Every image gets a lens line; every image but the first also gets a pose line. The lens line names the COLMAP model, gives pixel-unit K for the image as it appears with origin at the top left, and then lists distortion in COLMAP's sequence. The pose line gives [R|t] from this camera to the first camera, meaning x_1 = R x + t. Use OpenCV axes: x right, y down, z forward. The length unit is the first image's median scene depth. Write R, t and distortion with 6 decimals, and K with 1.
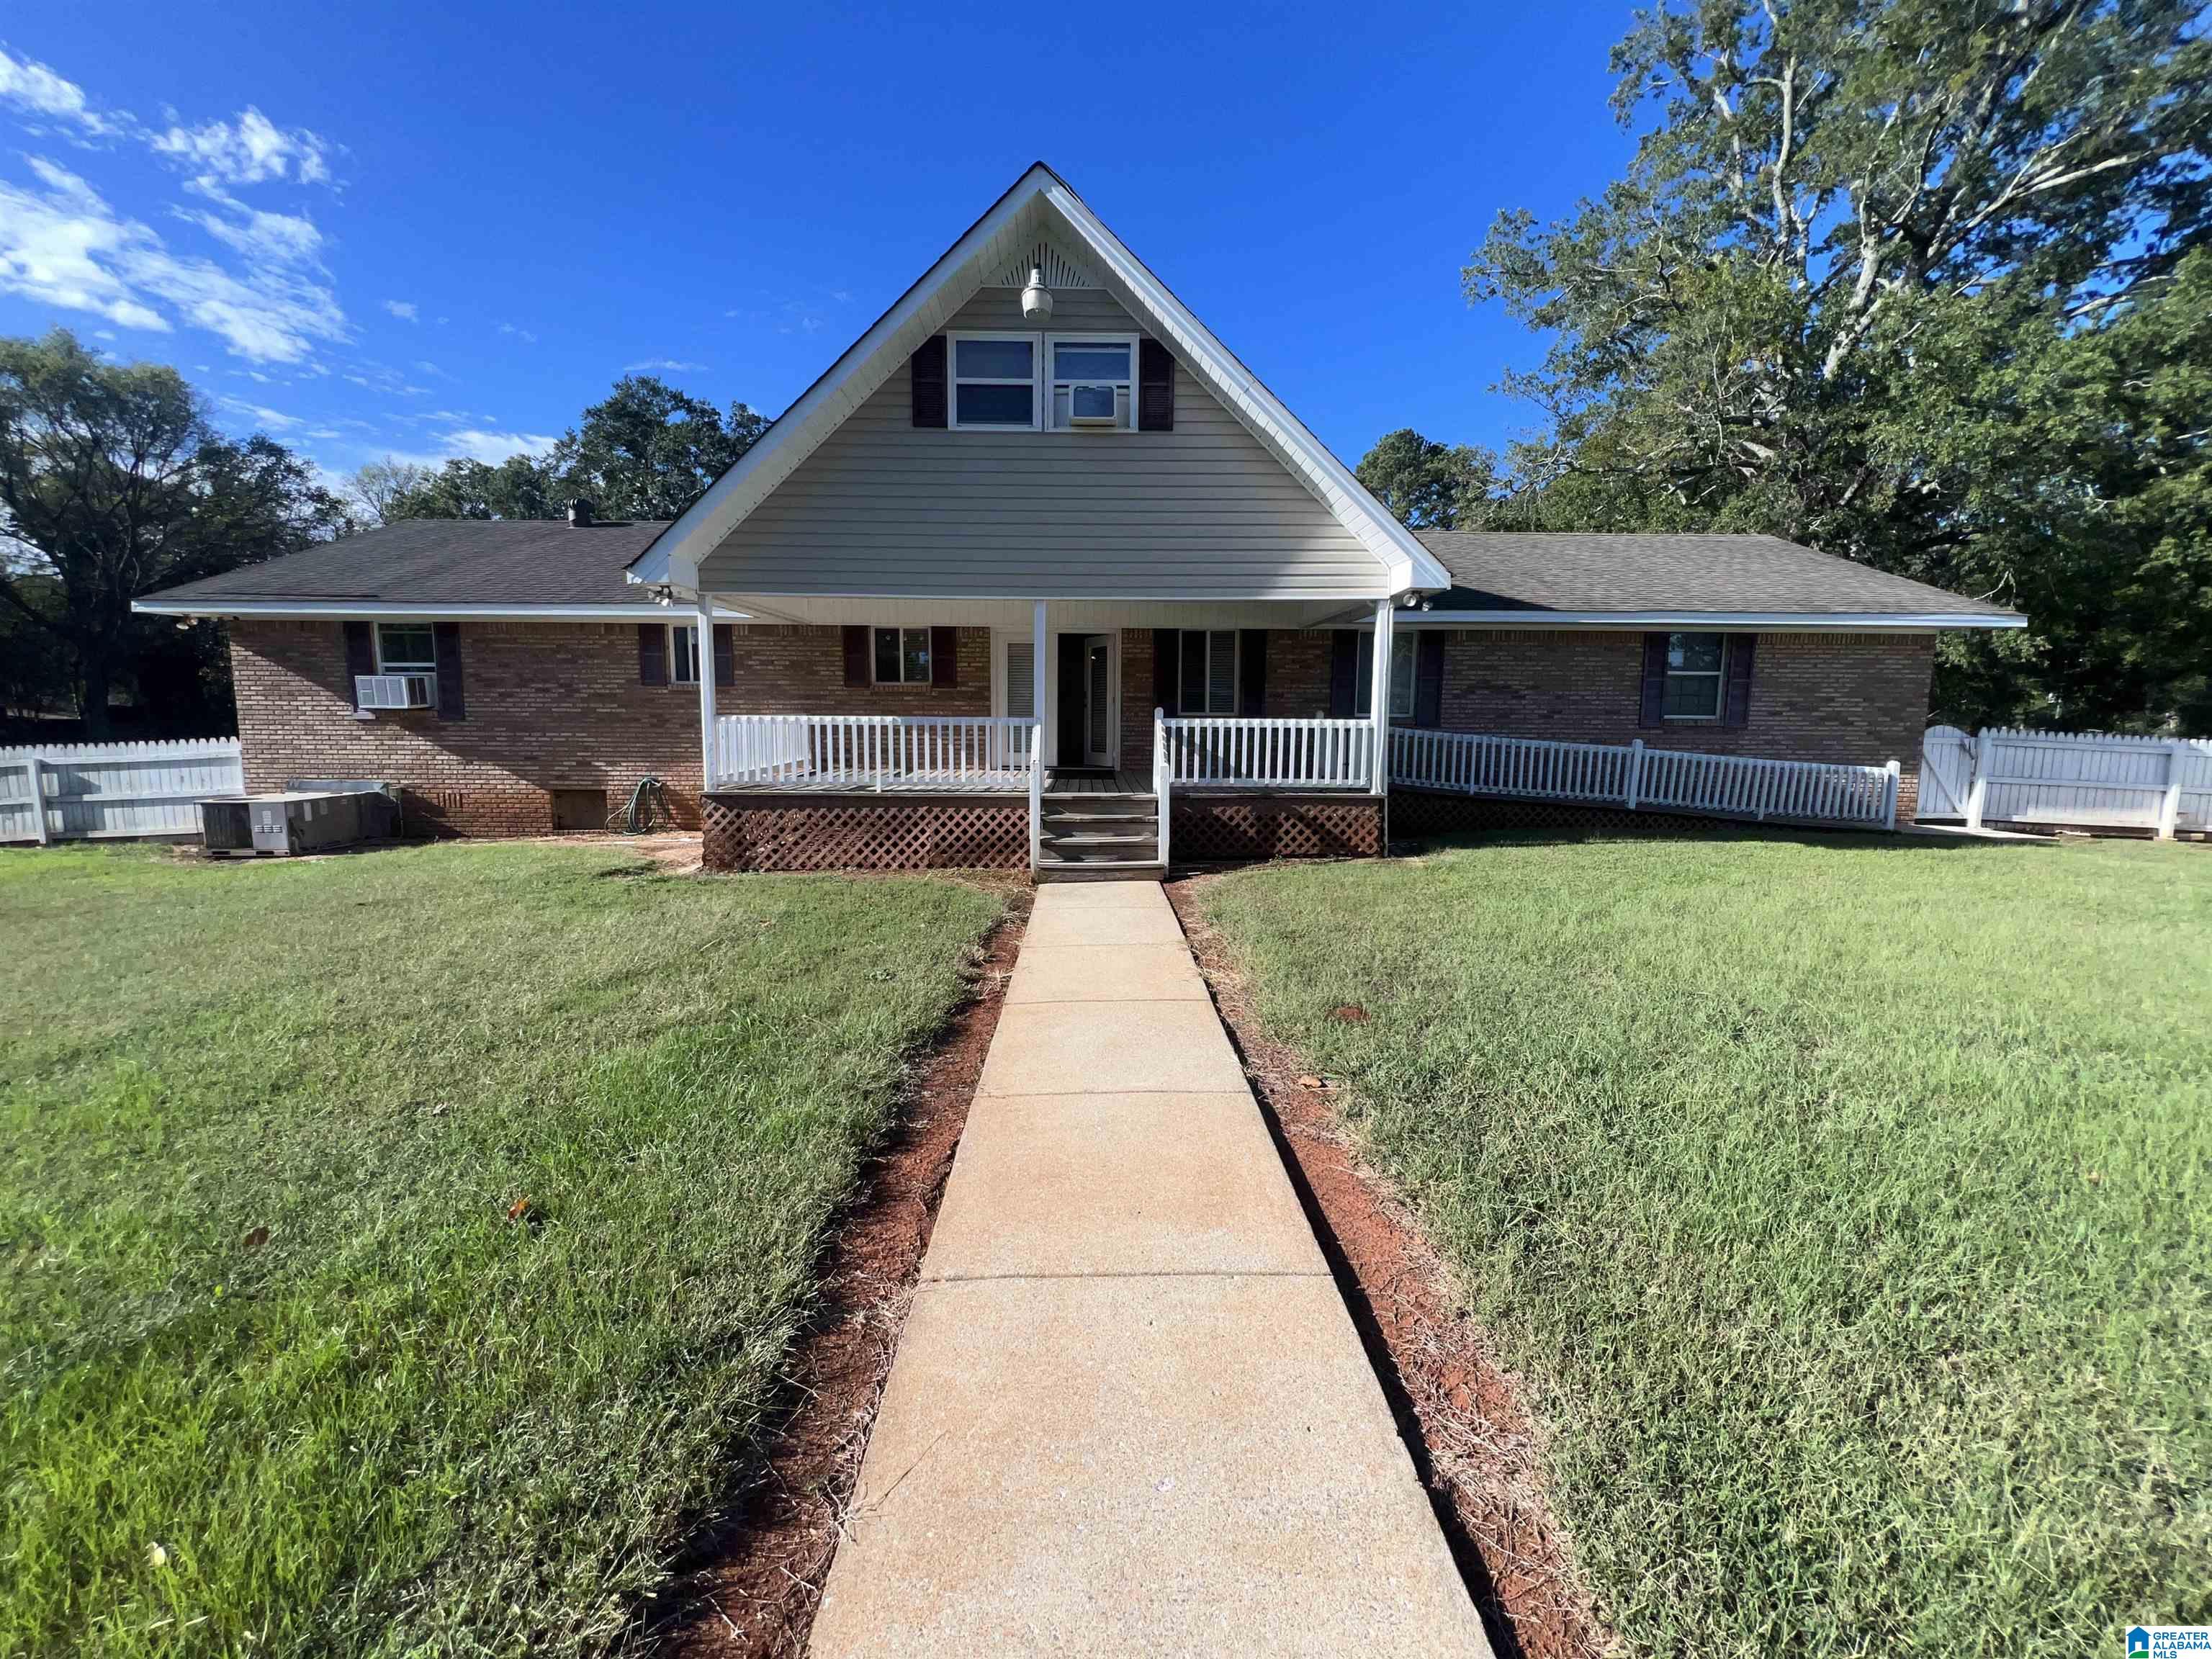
lens RADIAL K [[884.1, 0, 1100.9], [0, 884.1, 825.7], [0, 0, 1]] dist [-0.000698, -0.000272]
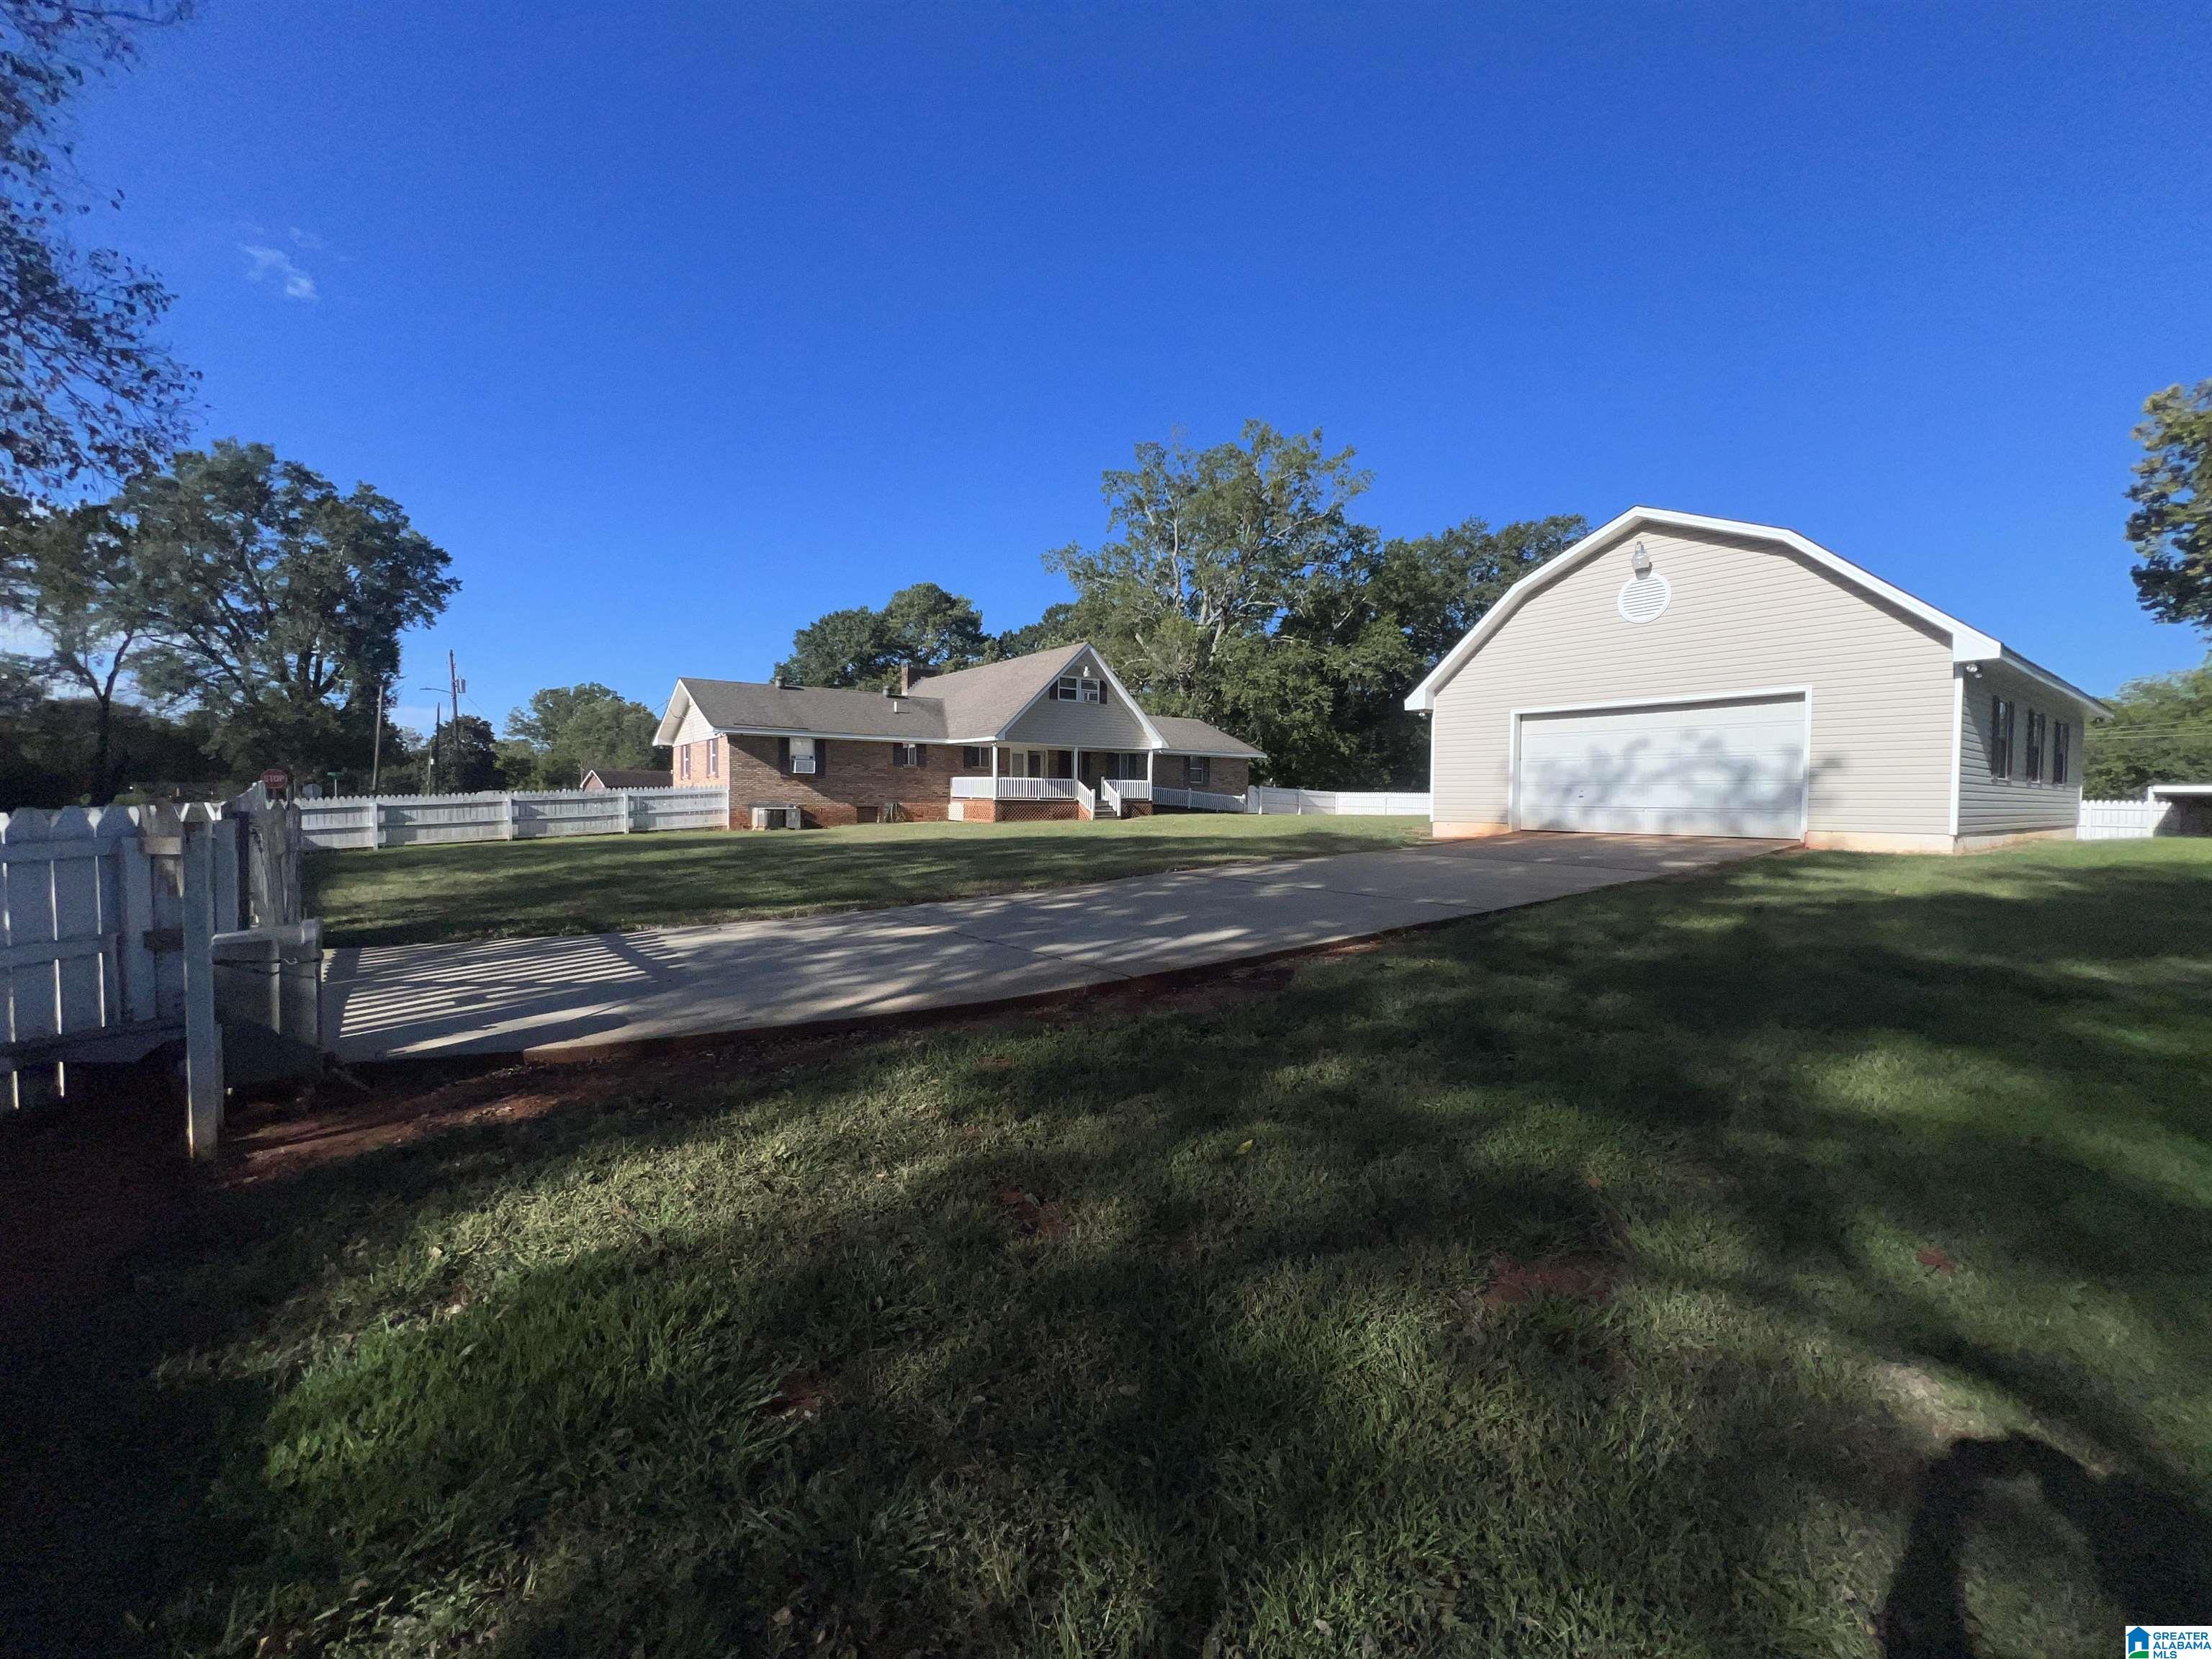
lens RADIAL K [[884.1, 0, 1100.9], [0, 884.1, 825.7], [0, 0, 1]] dist [-0.000698, -0.000272]
pose [[0.812803, -0.019305, 0.582219, -1.509661], [0.071988, 0.995119, -0.067503, 0.230122], [-0.578074, 0.096780, 0.810225, -1.407431]]
